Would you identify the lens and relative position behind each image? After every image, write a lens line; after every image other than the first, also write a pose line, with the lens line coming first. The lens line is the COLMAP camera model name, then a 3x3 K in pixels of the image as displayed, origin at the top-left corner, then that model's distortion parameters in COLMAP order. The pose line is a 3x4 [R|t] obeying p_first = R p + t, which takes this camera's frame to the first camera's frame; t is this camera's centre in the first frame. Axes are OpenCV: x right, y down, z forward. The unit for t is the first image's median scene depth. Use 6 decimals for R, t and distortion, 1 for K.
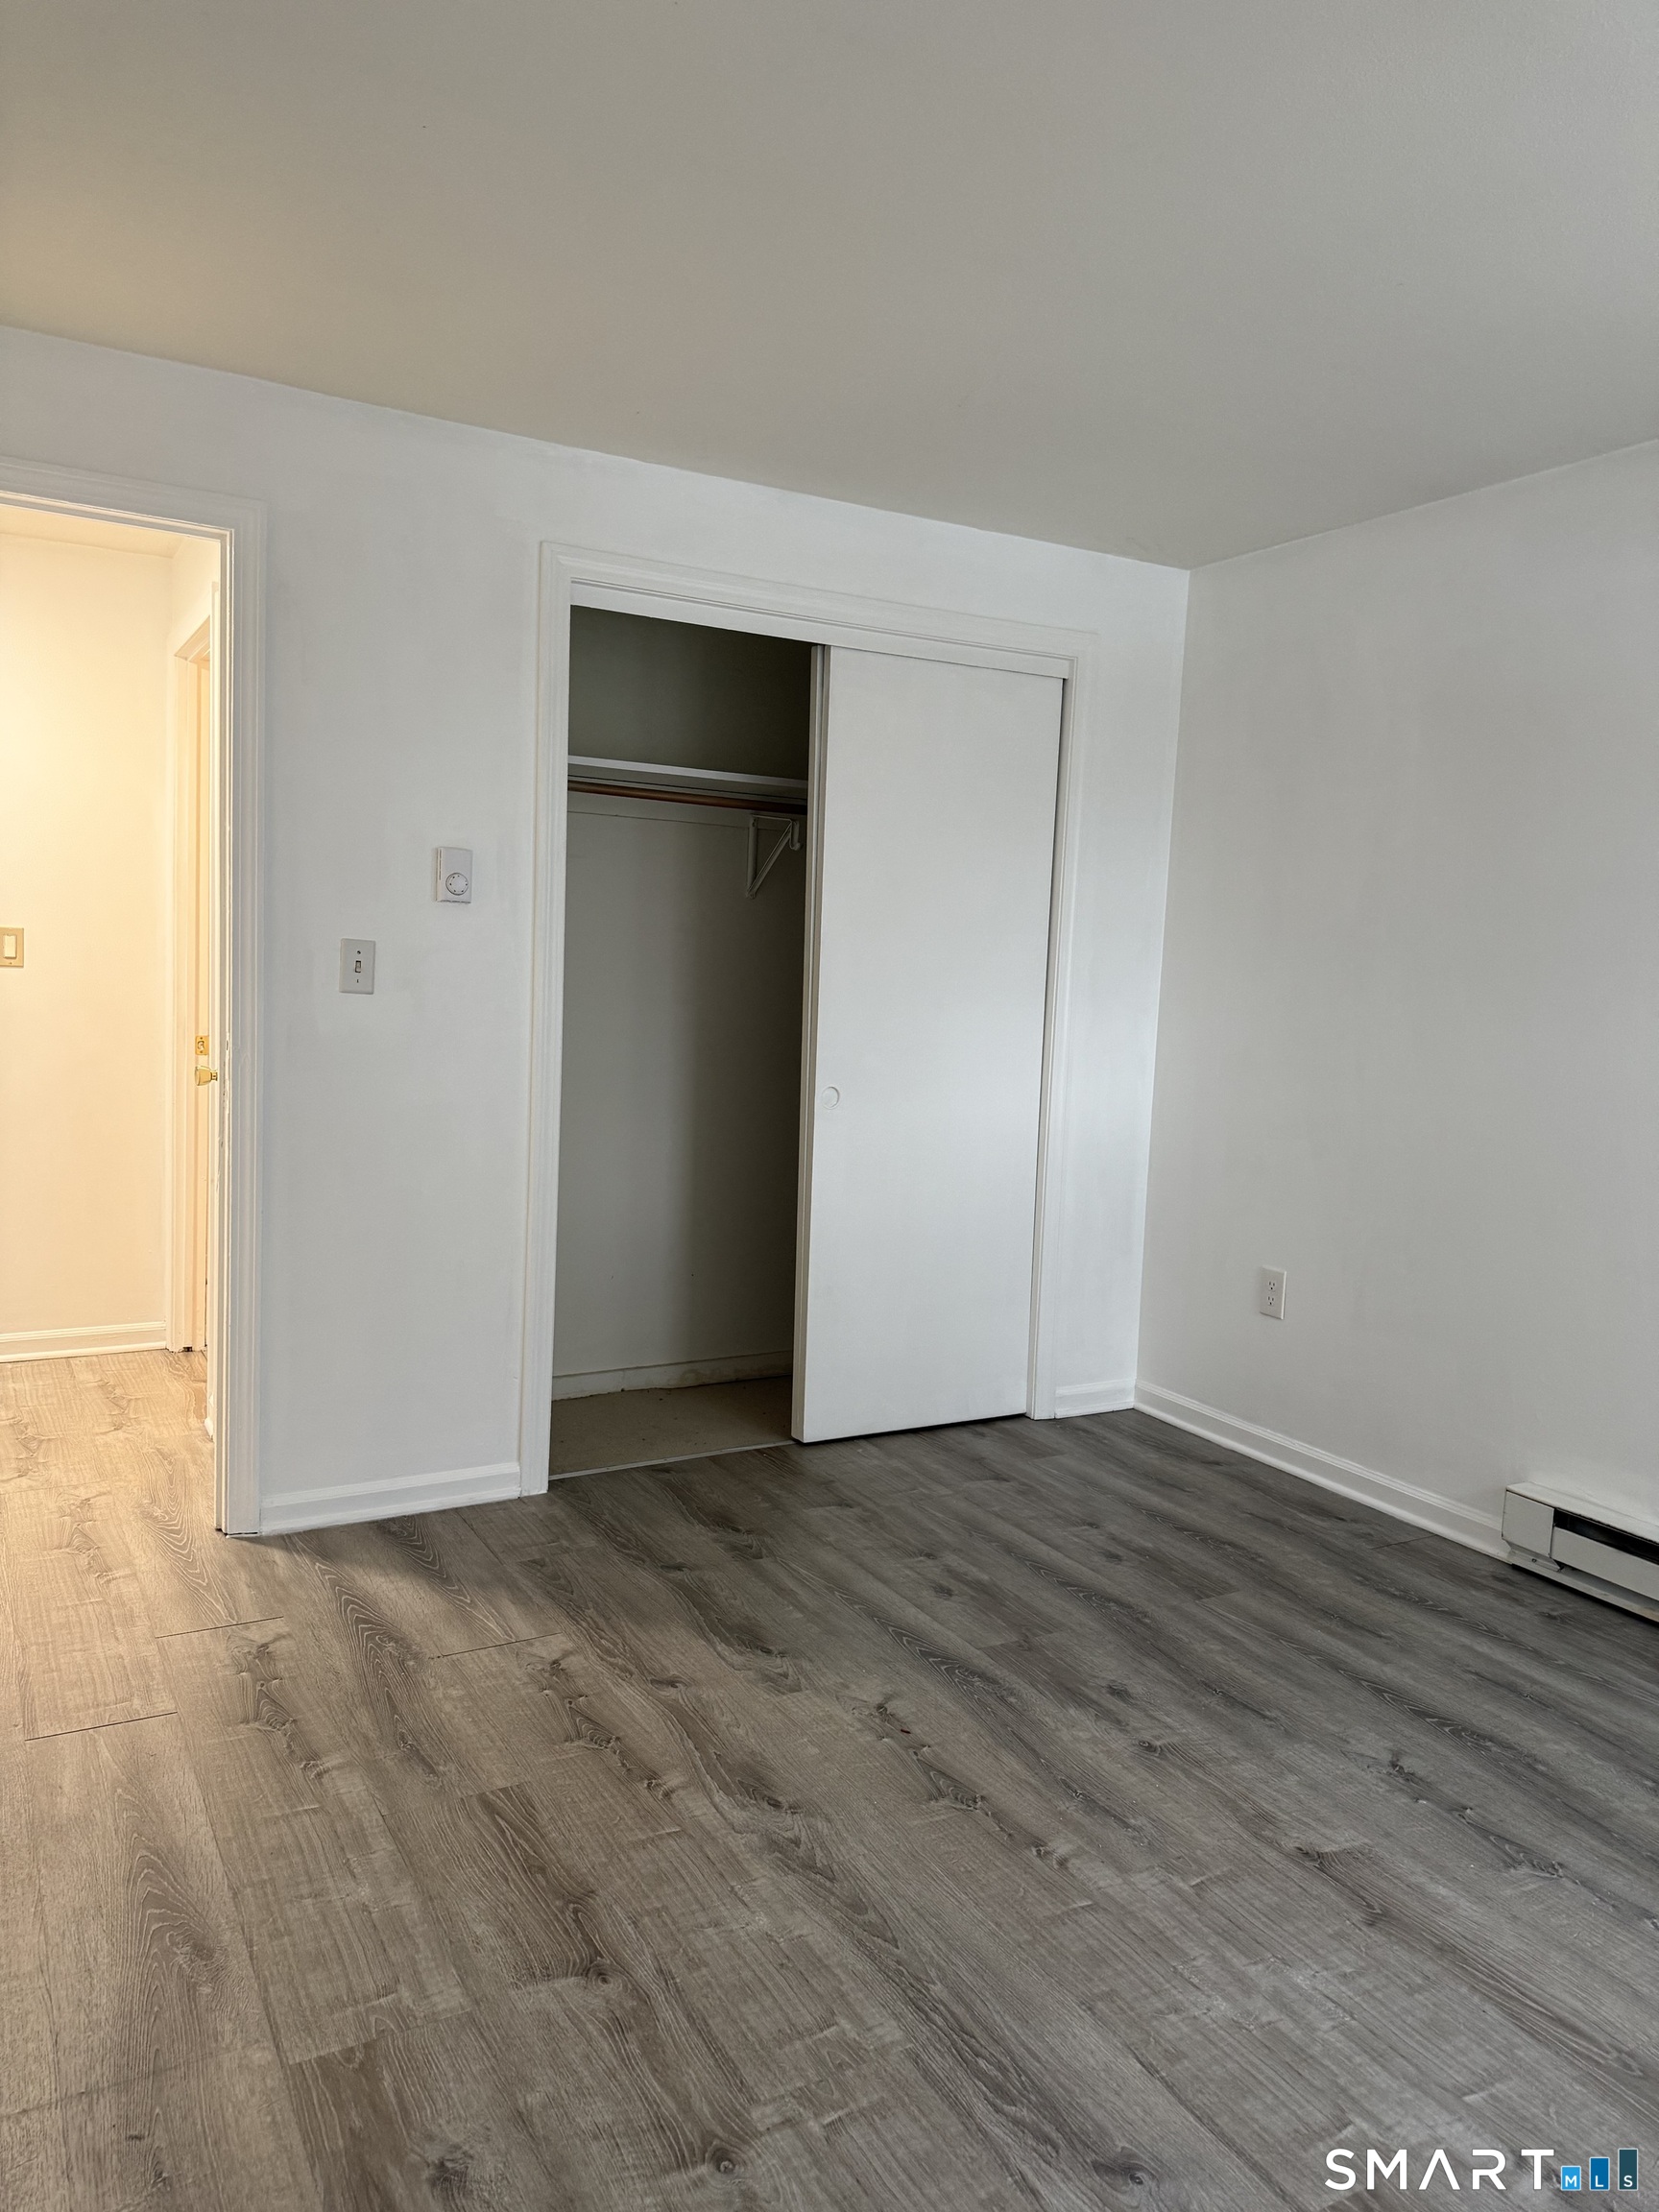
lens RADIAL K [[1559.2, 0, 827.2], [0, 1559.2, 1055.3], [0, 0, 1]] dist [0.005546, 0.003898]
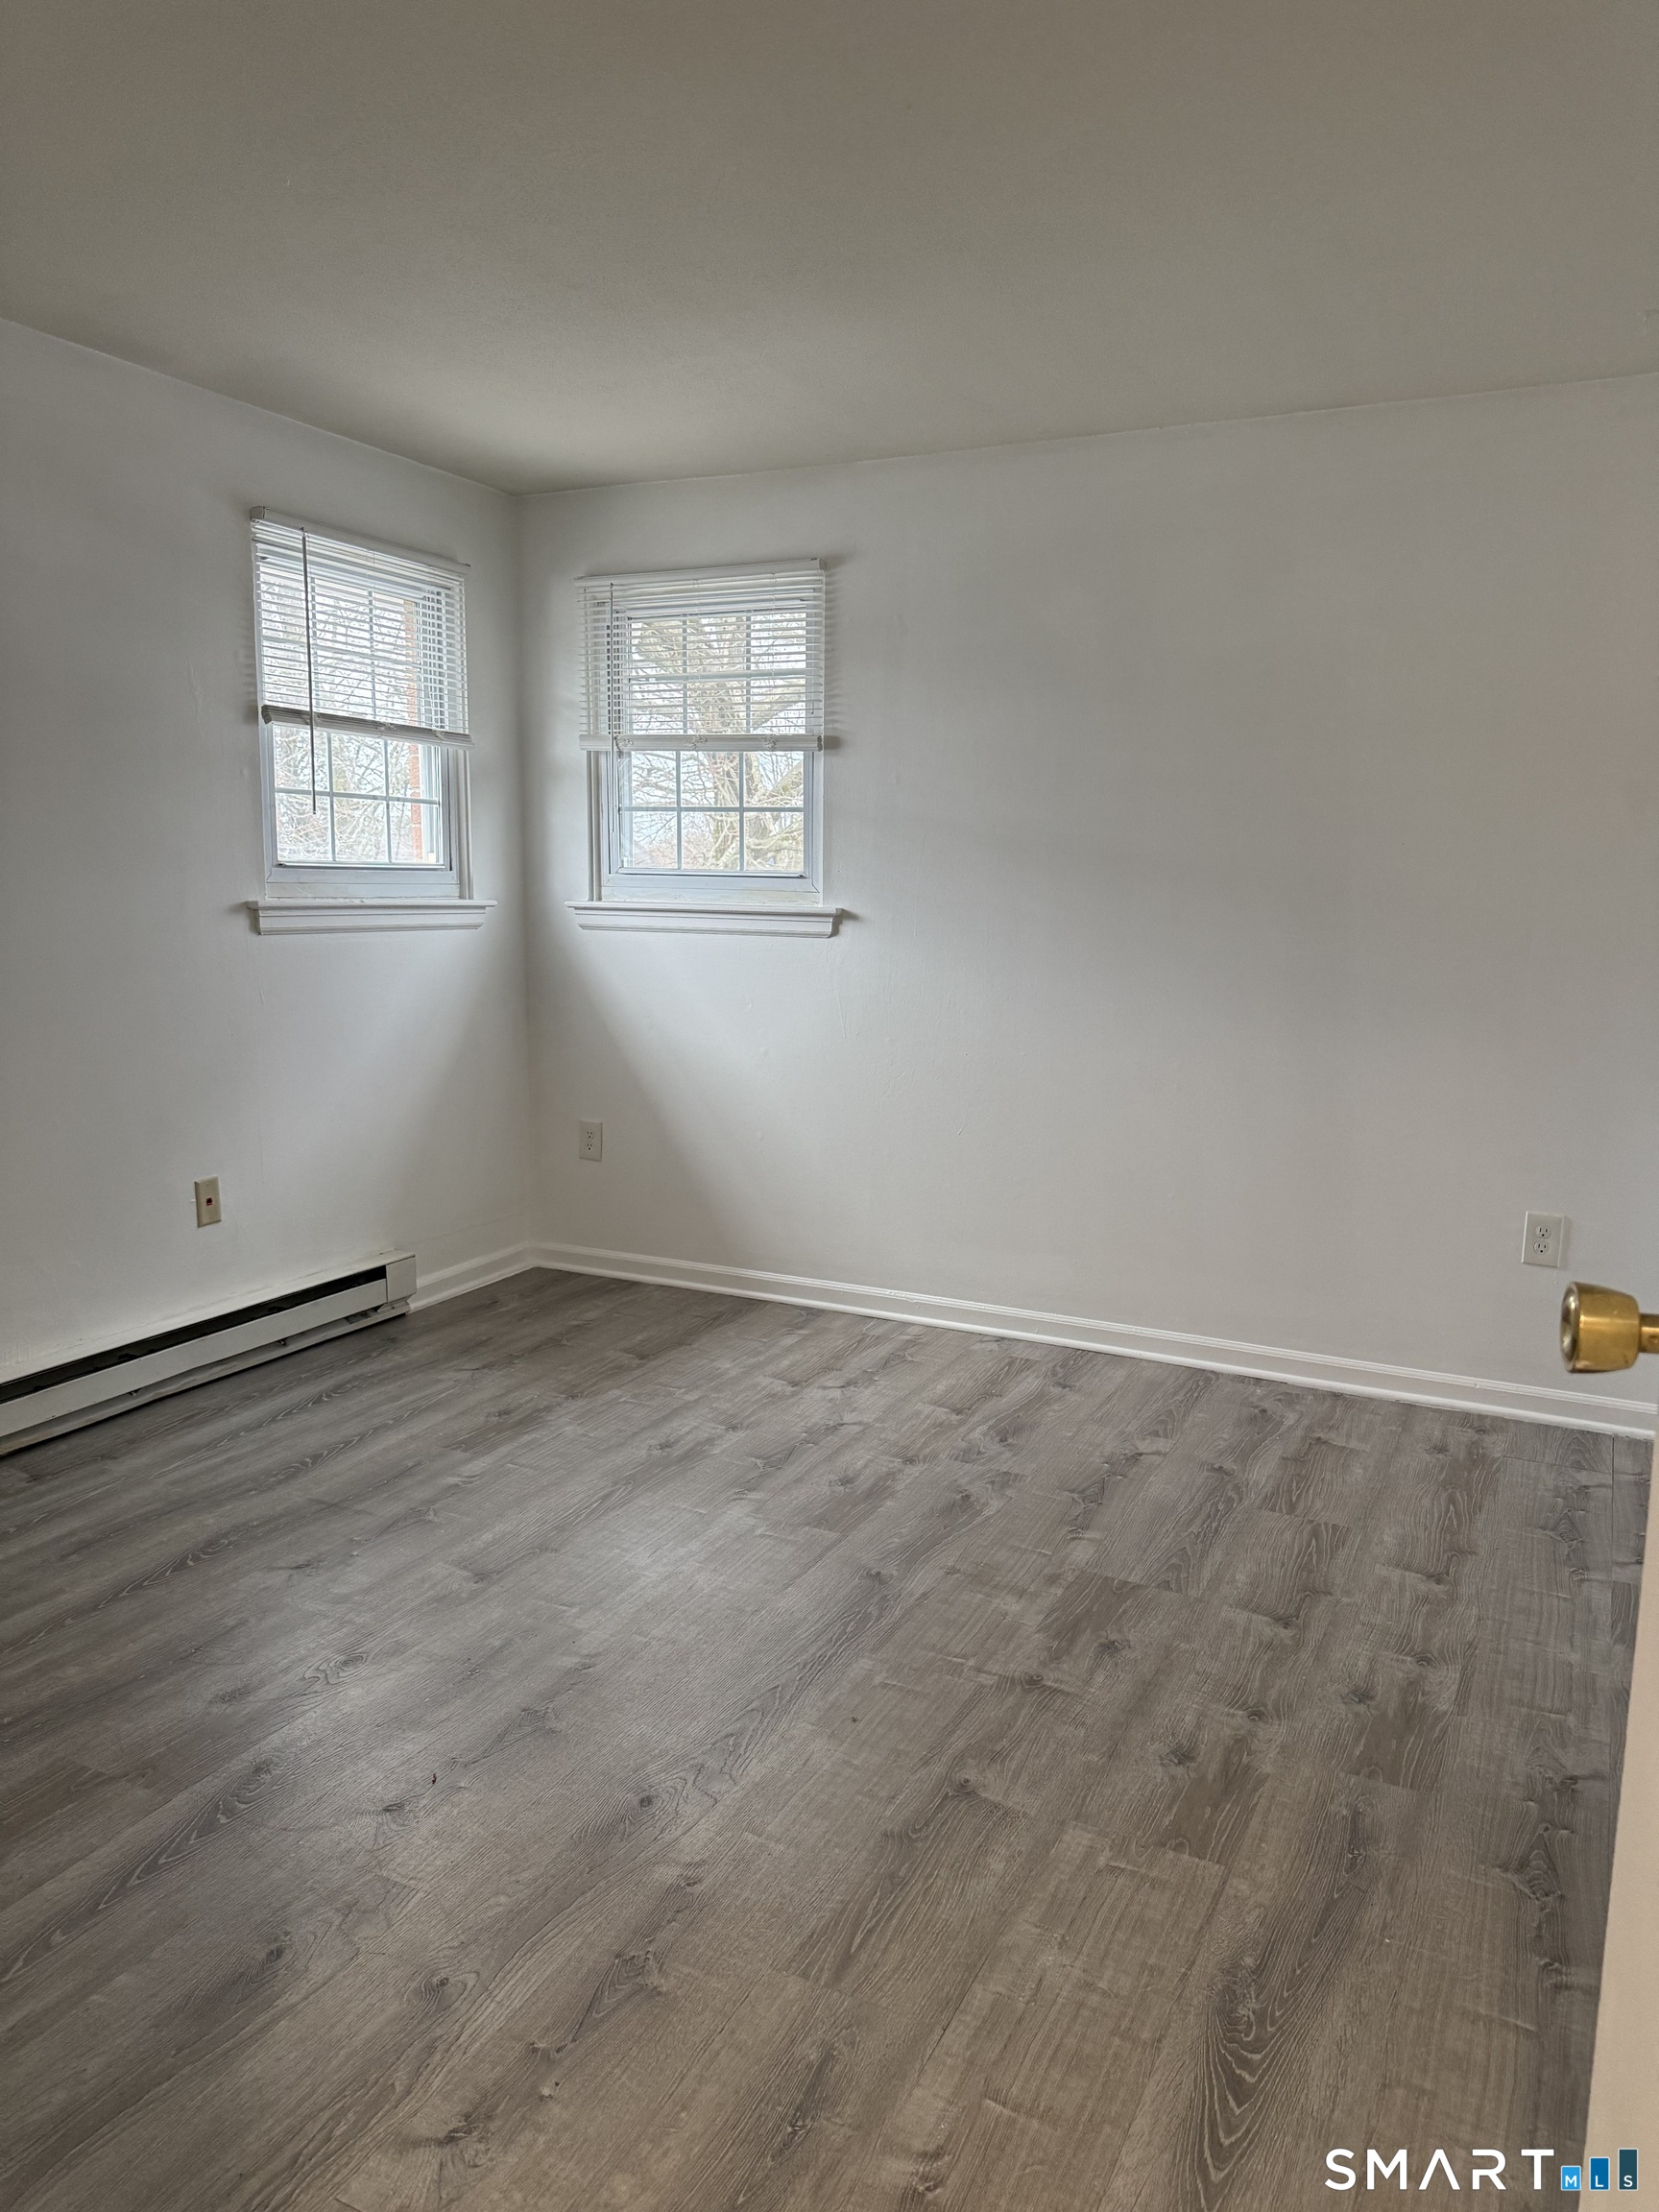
lens RADIAL K [[1512.1, 0, 829.5], [0, 1512.1, 1106.0], [0, 0, 1]] dist [-0.000716, 0.000854]
pose [[-0.545490, -0.179709, 0.818624, -0.866479], [0.022227, 0.973296, 0.228474, -0.143753], [-0.837823, 0.142825, -0.526929, 1.521991]]
